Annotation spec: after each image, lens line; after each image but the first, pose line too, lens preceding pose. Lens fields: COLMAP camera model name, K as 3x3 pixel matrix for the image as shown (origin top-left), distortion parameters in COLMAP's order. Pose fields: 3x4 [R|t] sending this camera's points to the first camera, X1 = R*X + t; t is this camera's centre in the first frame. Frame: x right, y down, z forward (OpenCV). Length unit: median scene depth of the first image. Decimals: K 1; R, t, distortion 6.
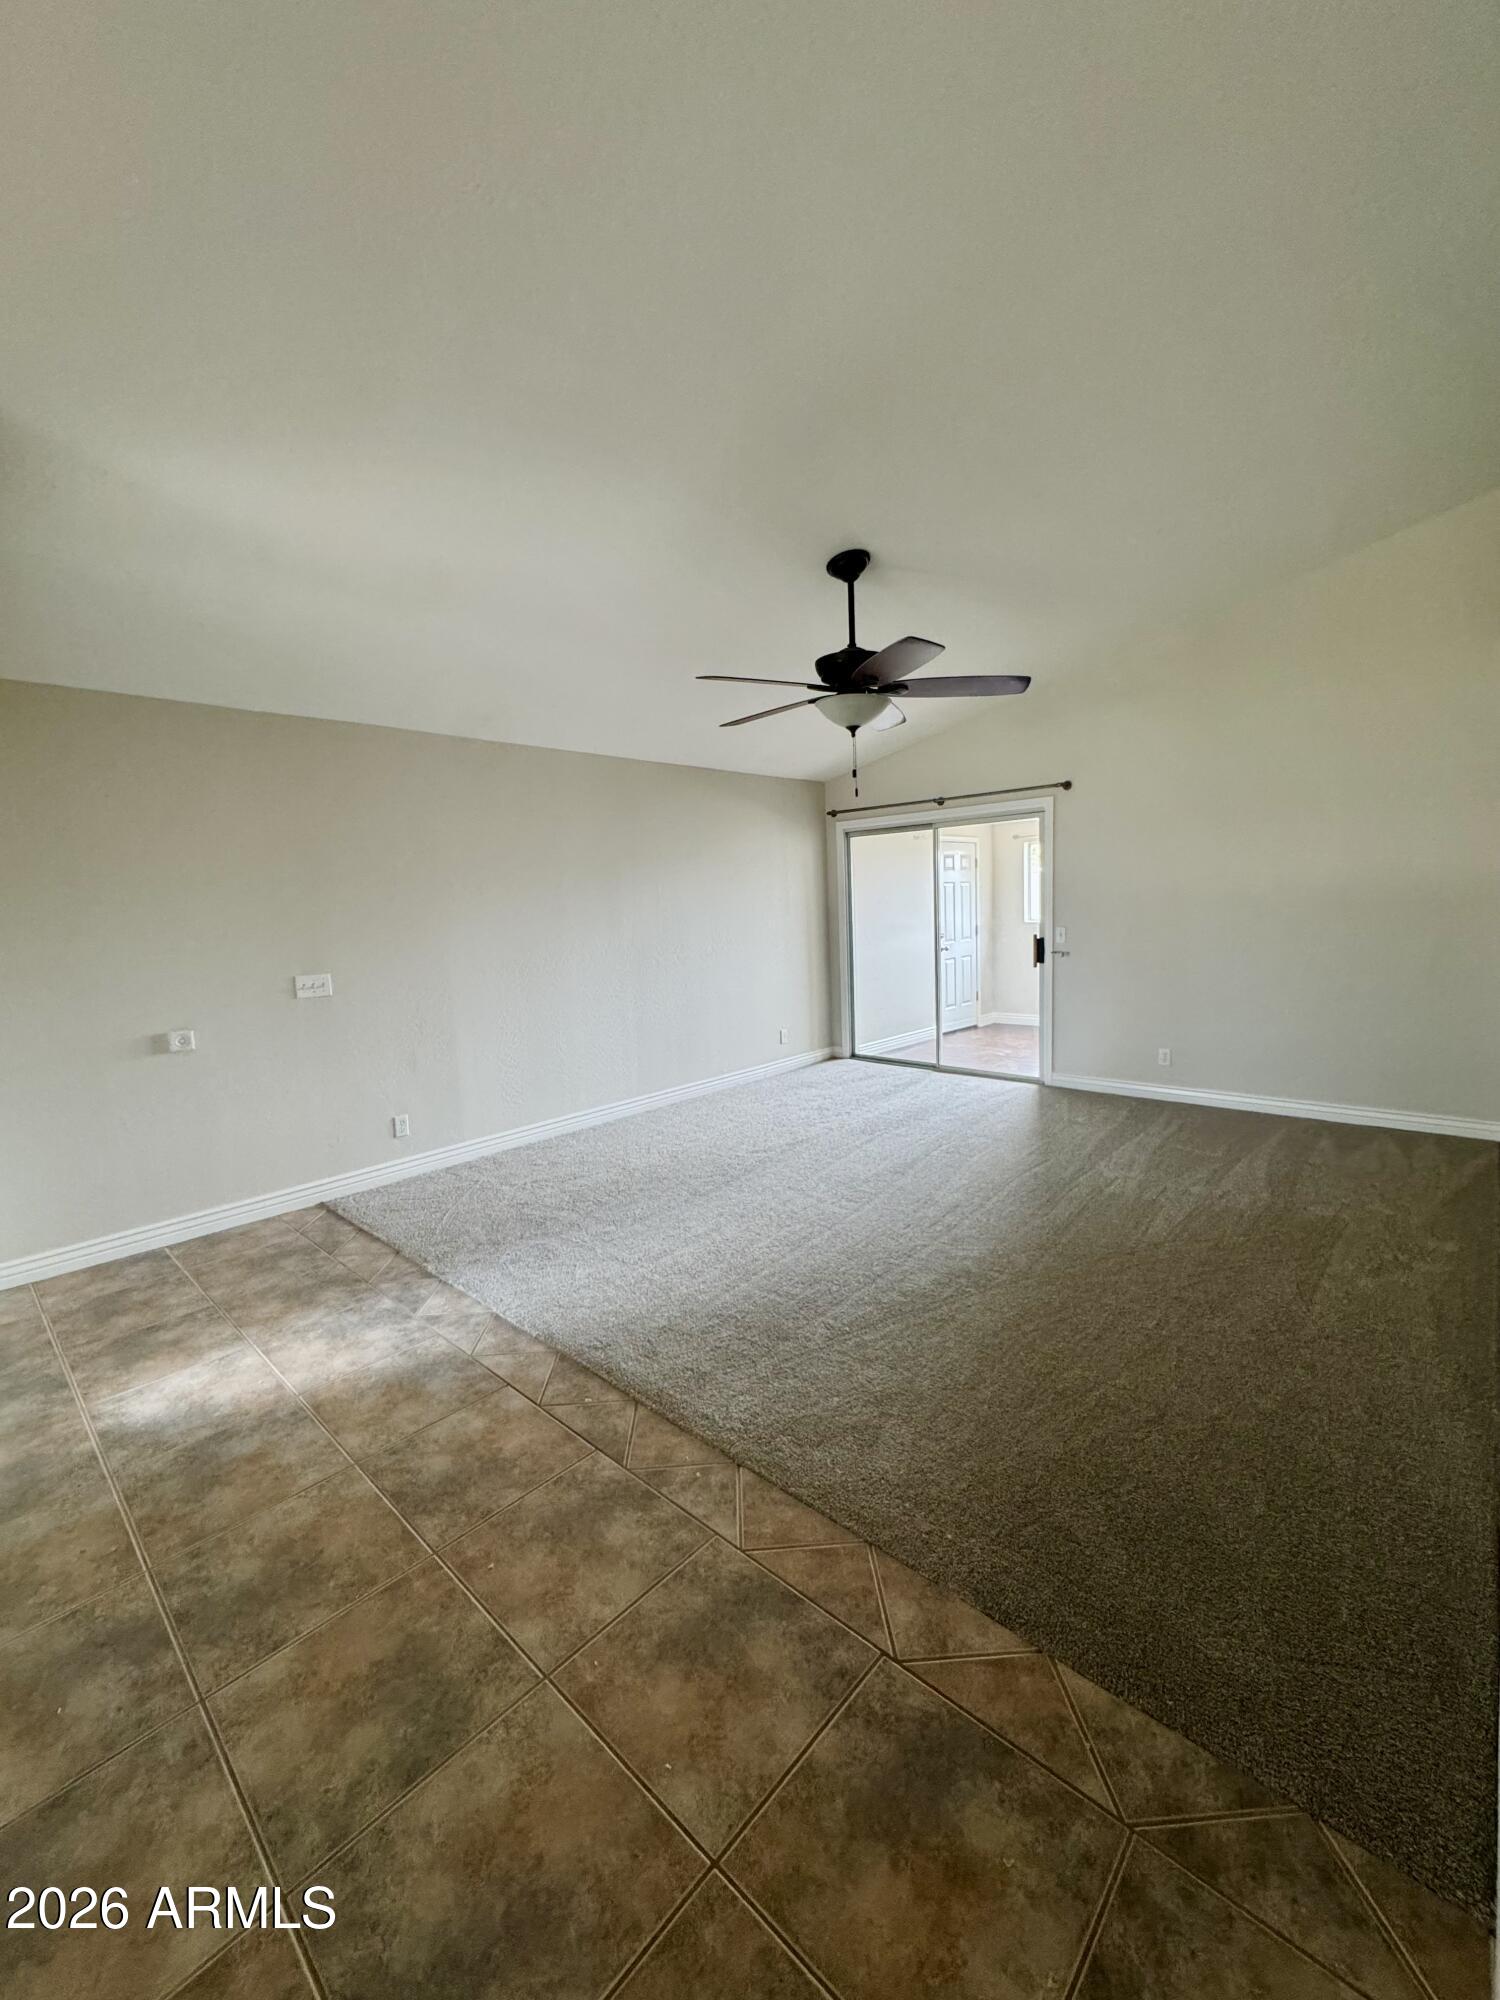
lens RADIAL K [[800.1, 0, 755.7], [0, 800.1, 1008.9], [0, 0, 1]] dist [-0.000757, 0.000037]
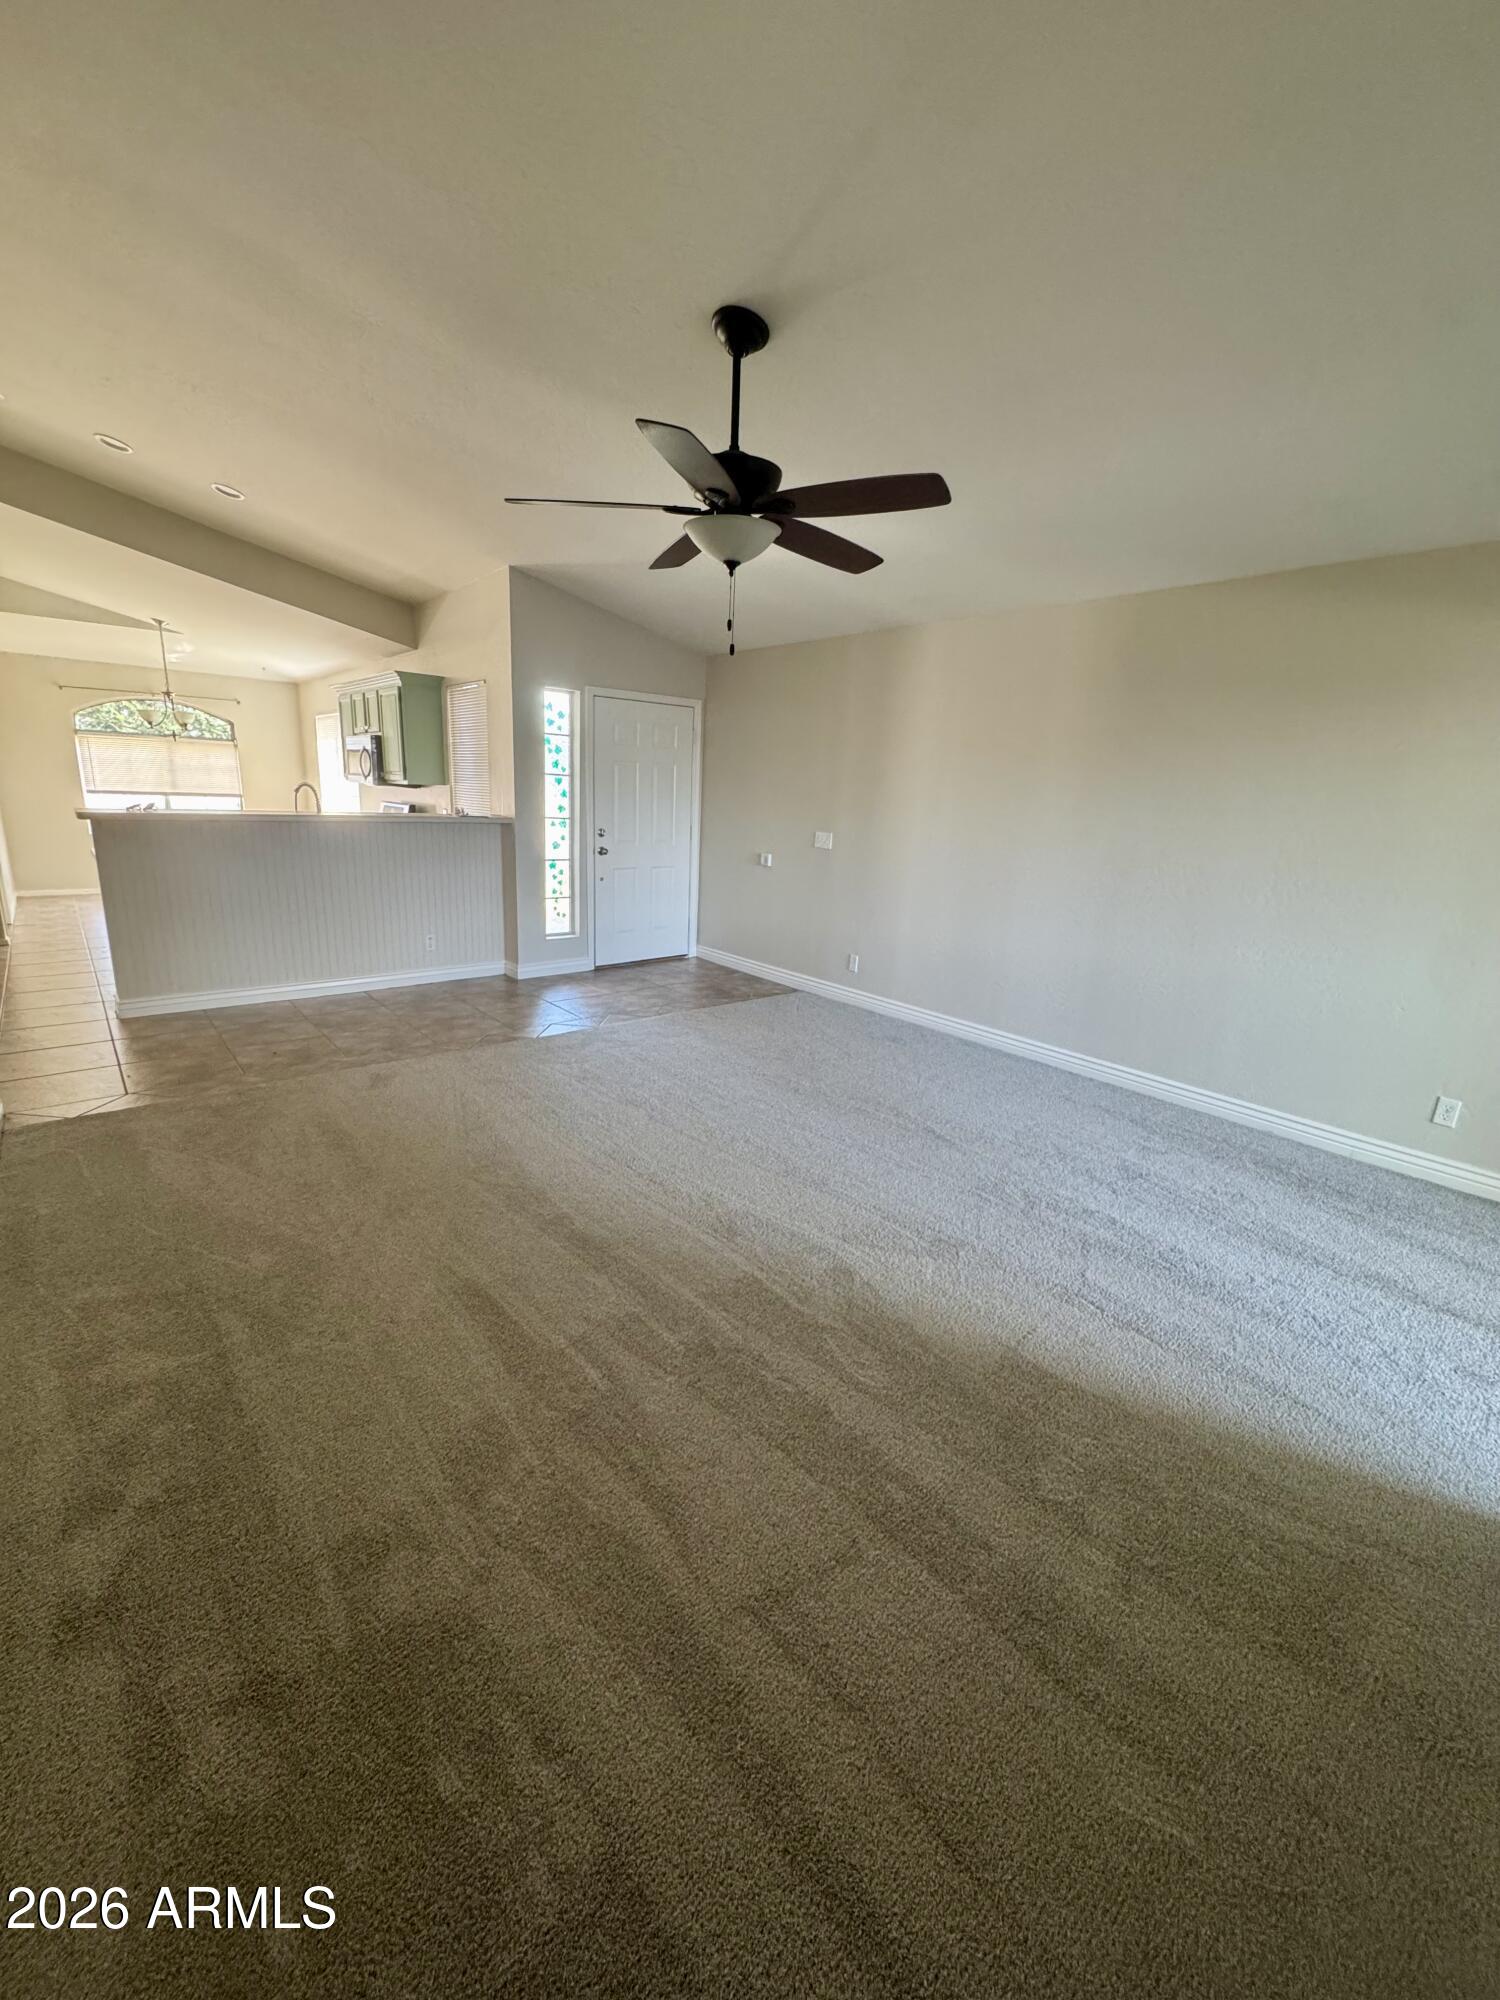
lens RADIAL K [[800.1, 0, 755.7], [0, 800.1, 1008.9], [0, 0, 1]] dist [-0.000757, 0.000037]
pose [[-0.113293, 0.297459, -0.947989, 1.255009], [-0.176301, 0.932972, 0.313816, -0.245832], [0.977795, 0.202685, -0.053257, 1.458701]]
